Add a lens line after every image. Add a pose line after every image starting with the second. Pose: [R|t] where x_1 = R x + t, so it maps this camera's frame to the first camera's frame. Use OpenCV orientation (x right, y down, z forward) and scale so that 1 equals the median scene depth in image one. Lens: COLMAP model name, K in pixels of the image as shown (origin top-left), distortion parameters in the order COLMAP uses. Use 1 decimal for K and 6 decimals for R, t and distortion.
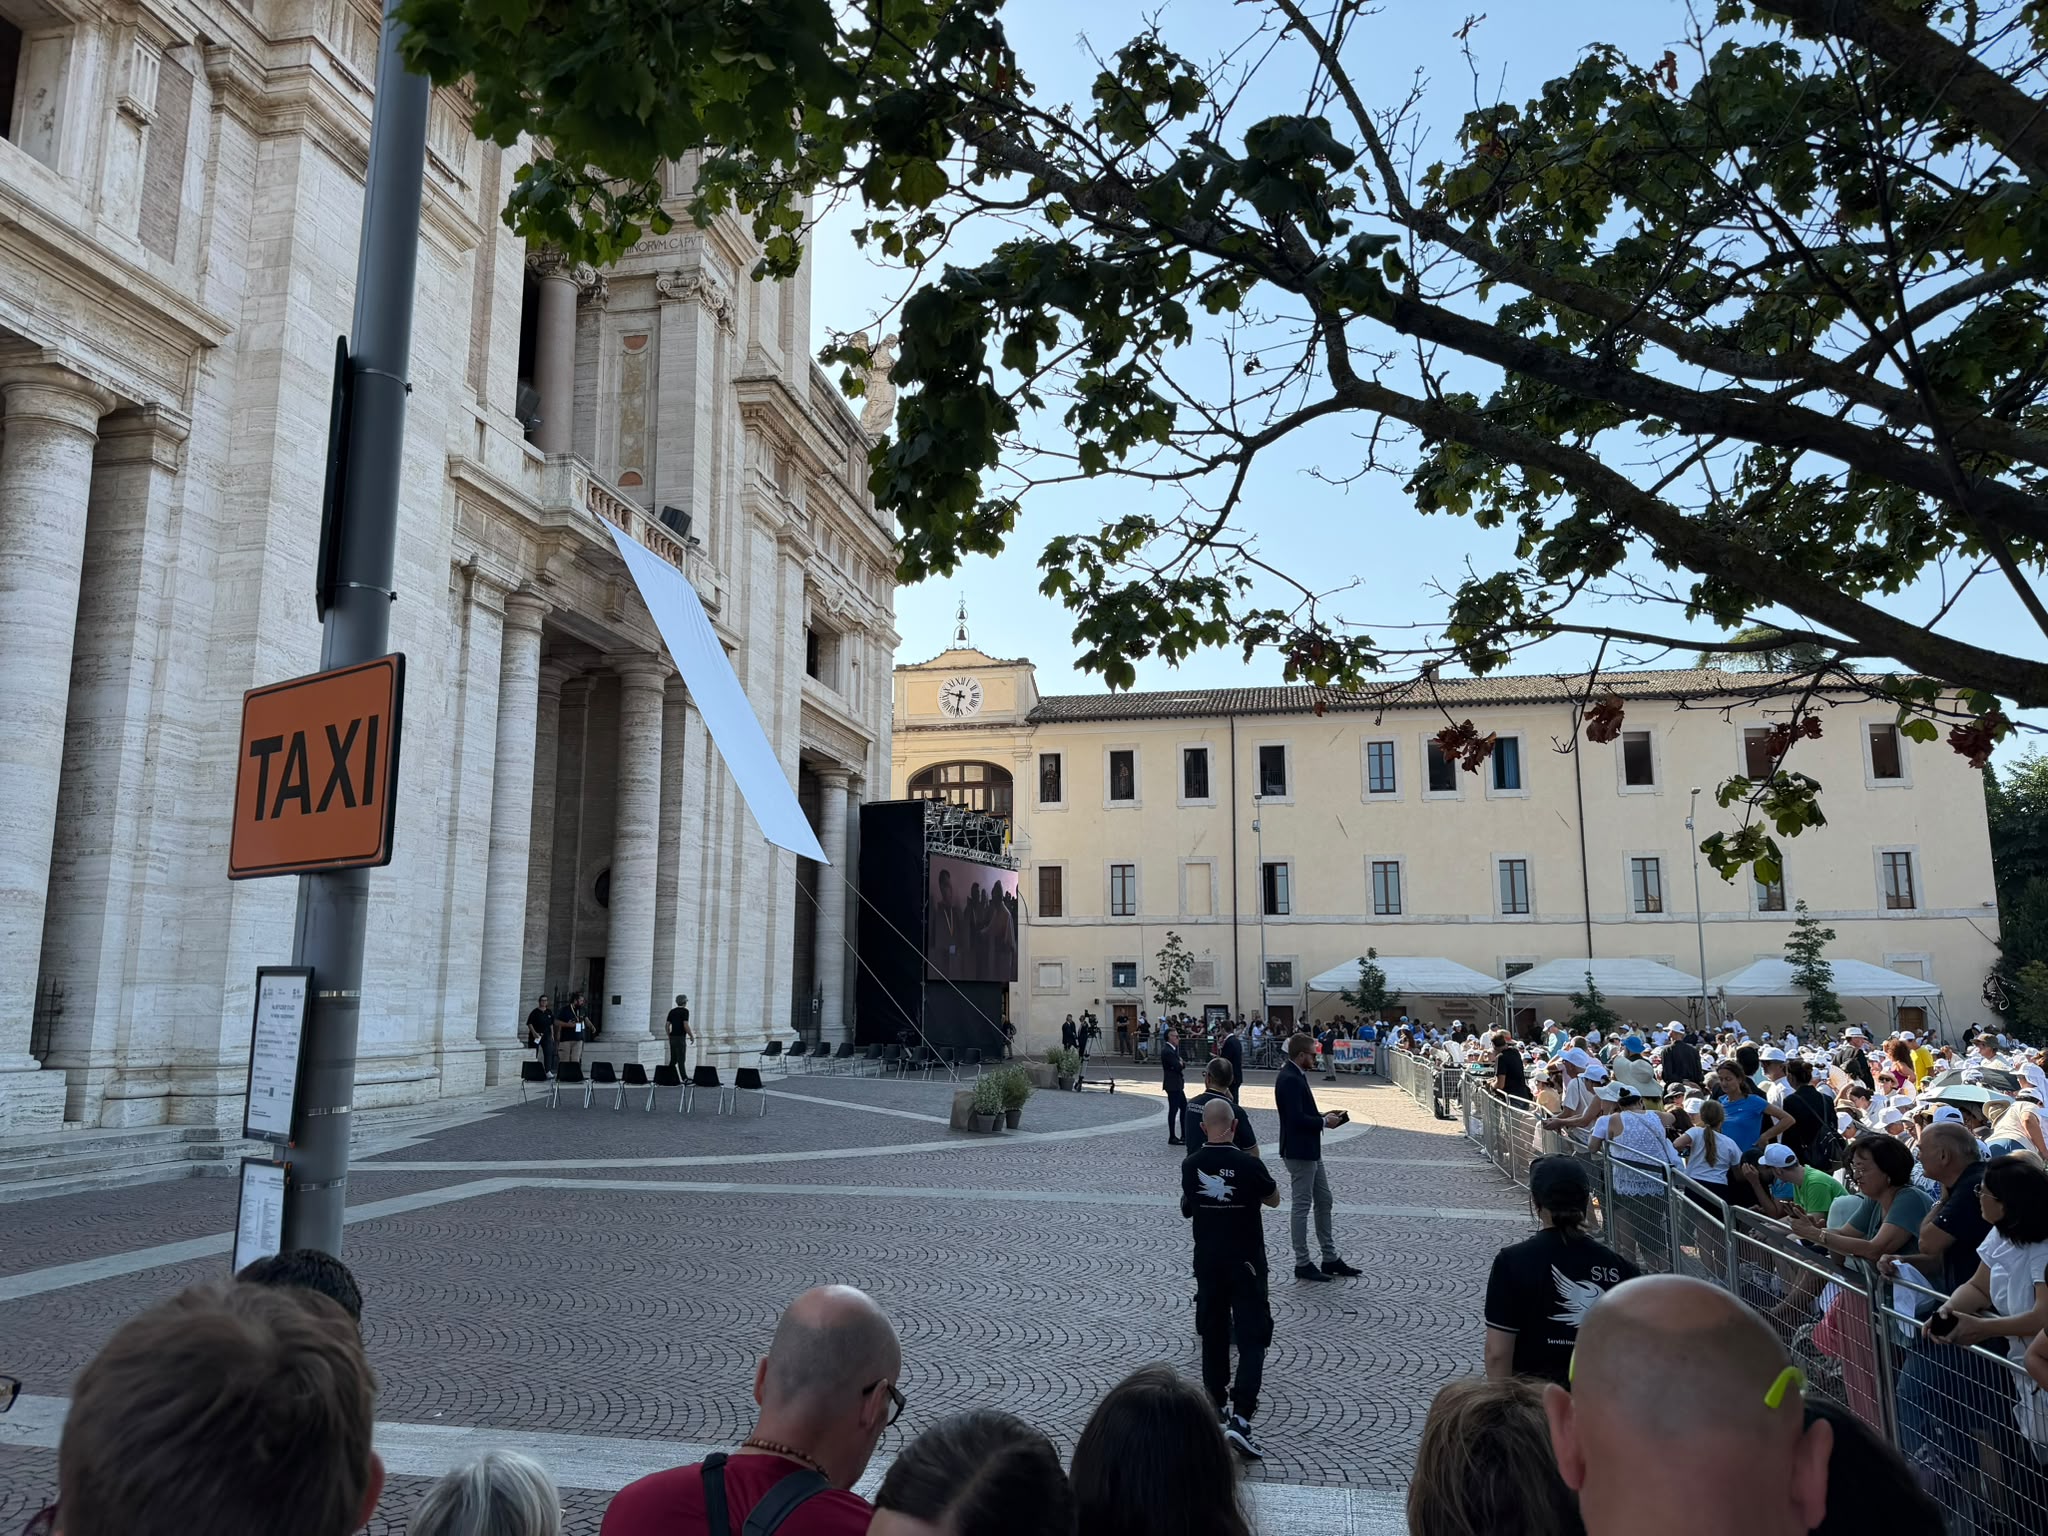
lens RADIAL K [[1411.9, 0, 1024.0], [0, 1411.9, 768.0], [0, 0, 1]] dist [0.099540, -0.135906]
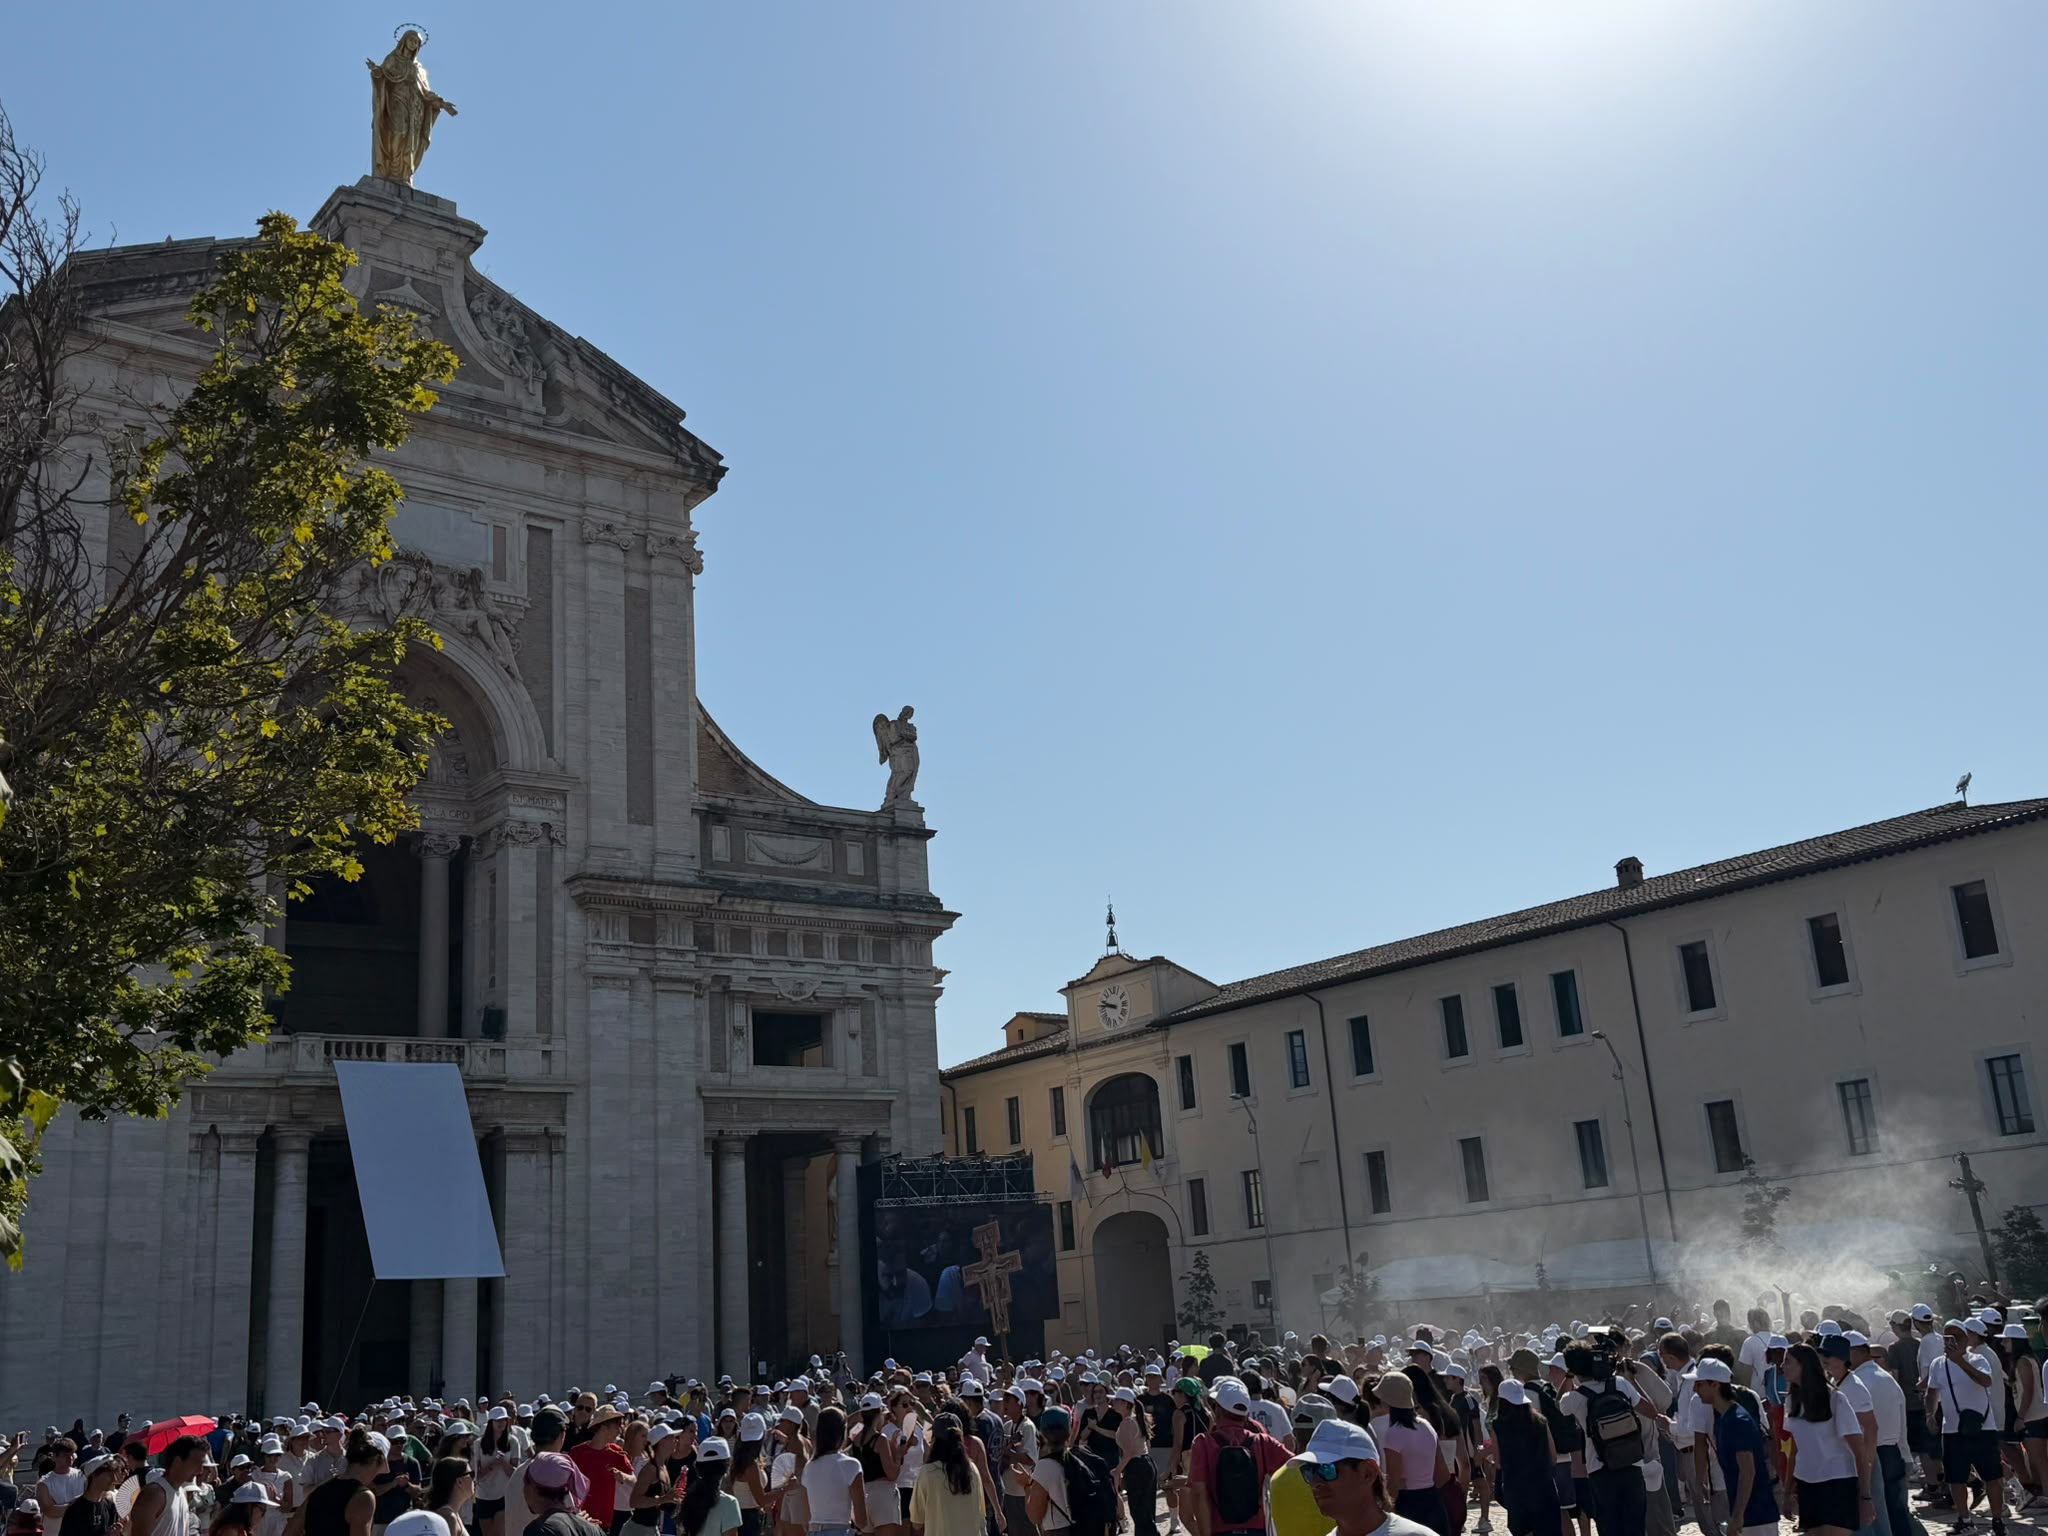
lens RADIAL K [[1894.1, 0, 1030.3], [0, 1894.1, 767.7], [0, 0, 1]] dist [0.008892, -0.131008]
pose [[0.753734, -0.232462, -0.614692, 2.534841], [0.175426, 0.972578, -0.152700, -0.073474], [0.633333, 0.007262, 0.773845, -0.144027]]
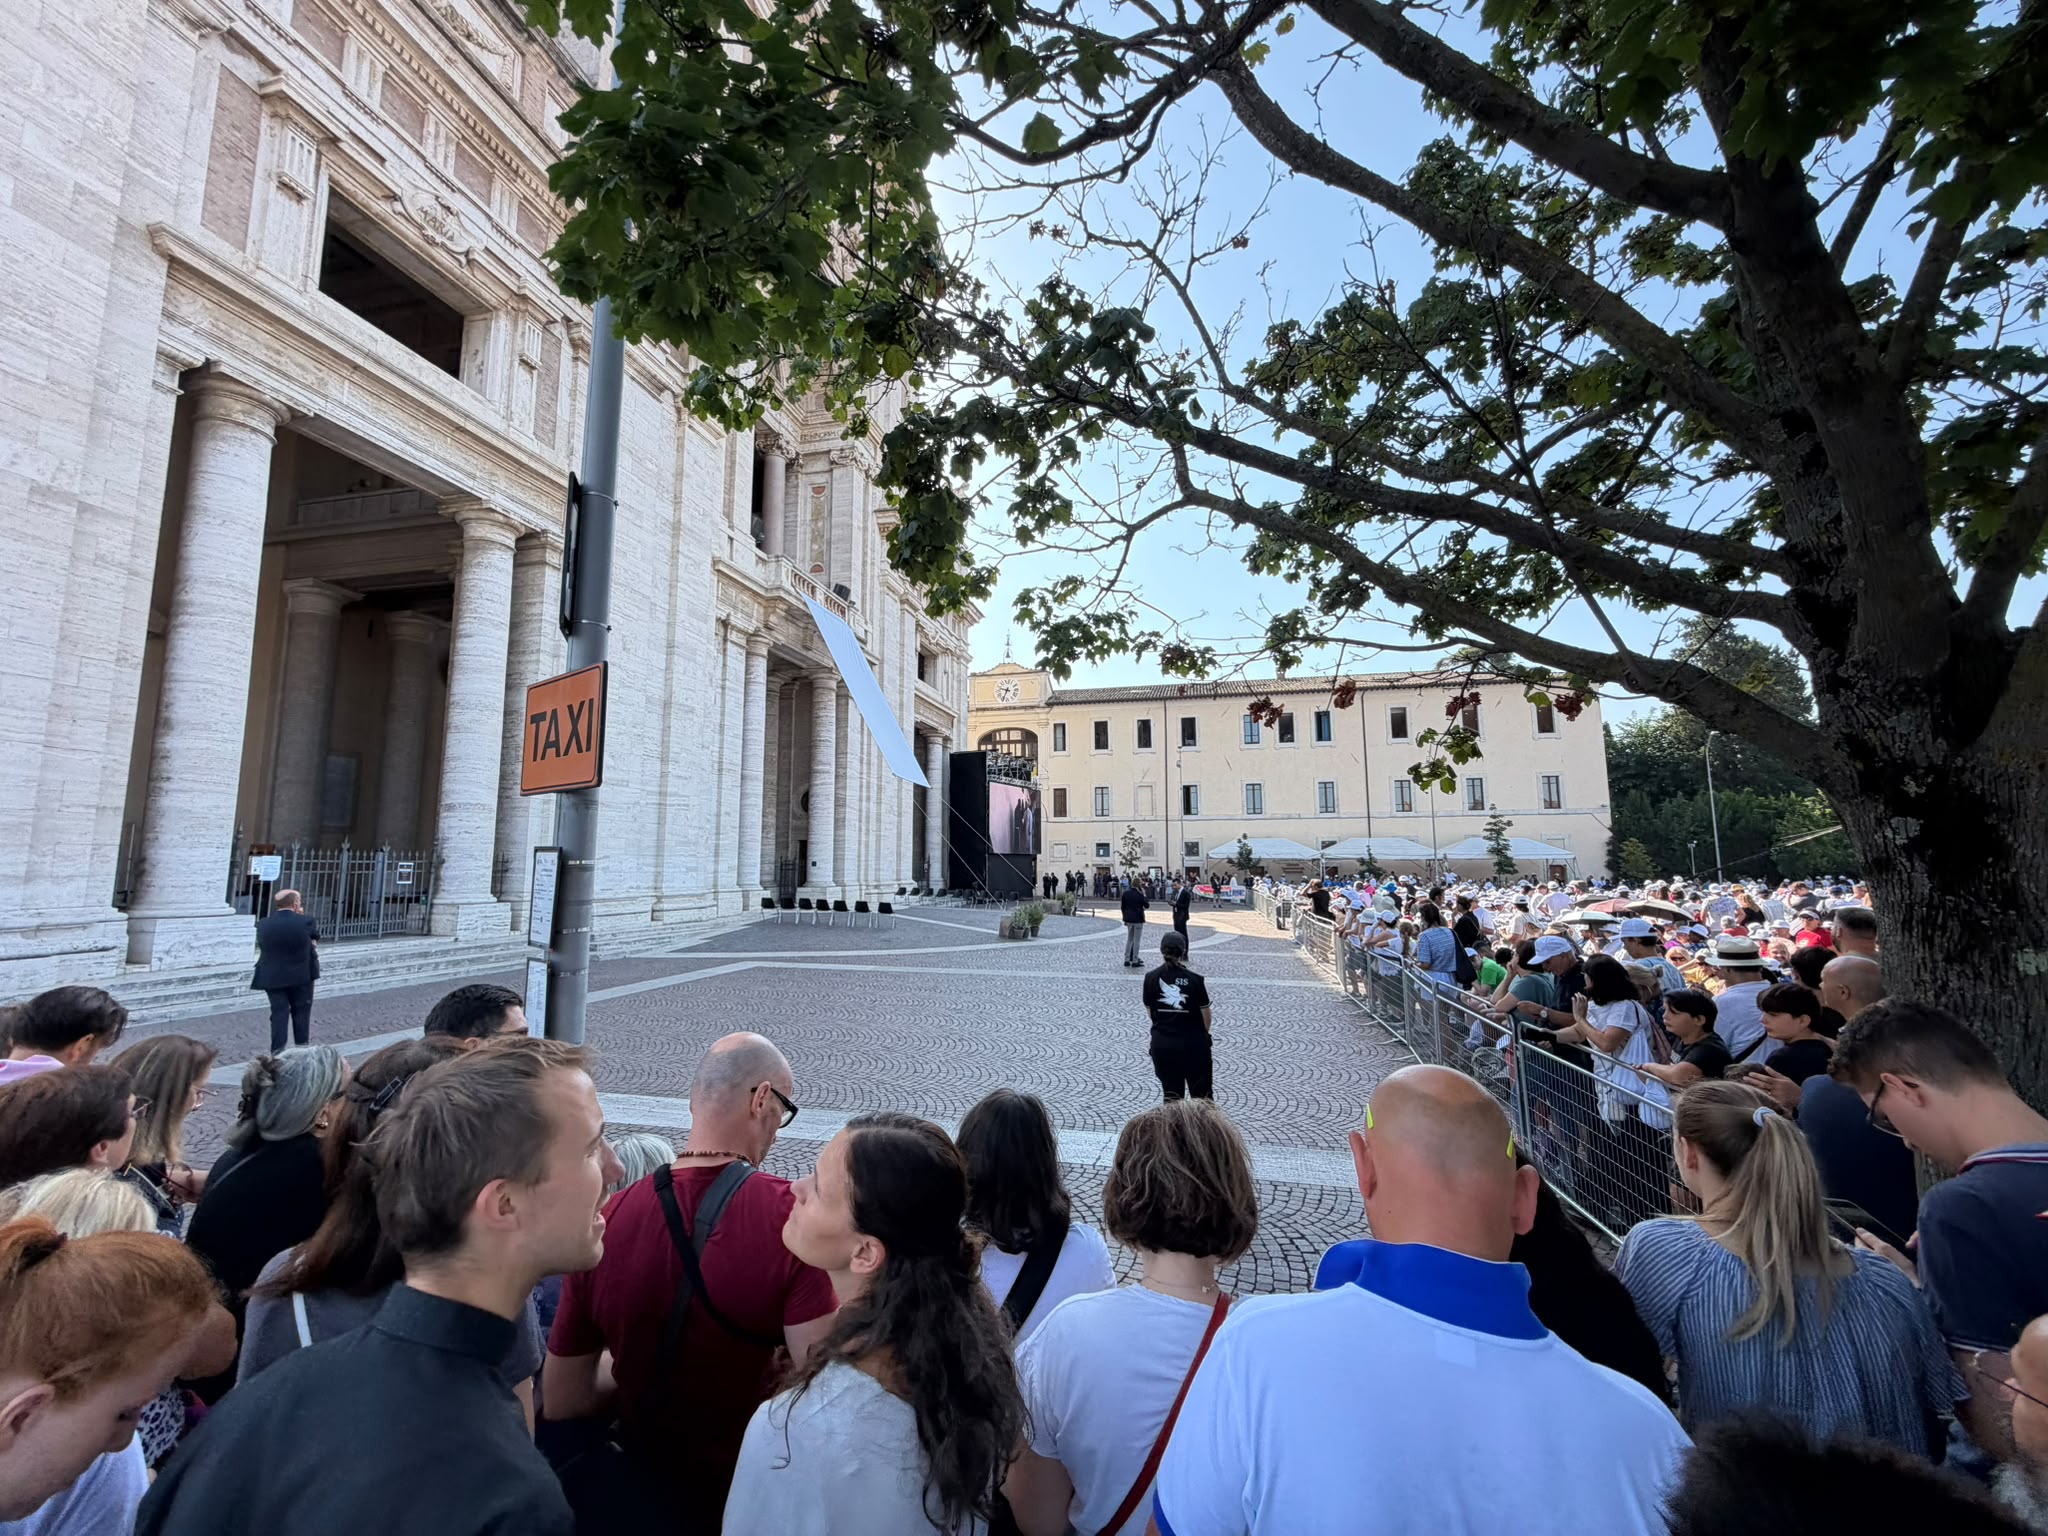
lens RADIAL K [[809.9, 0, 1014.3], [0, 809.9, 767.5], [0, 0, 1]] dist [0.000052, -0.000033]
pose [[0.999126, -0.007399, -0.041139, 0.011614], [0.009184, 0.999017, 0.043373, 0.001170], [0.040777, -0.043713, 0.998212, 0.009310]]
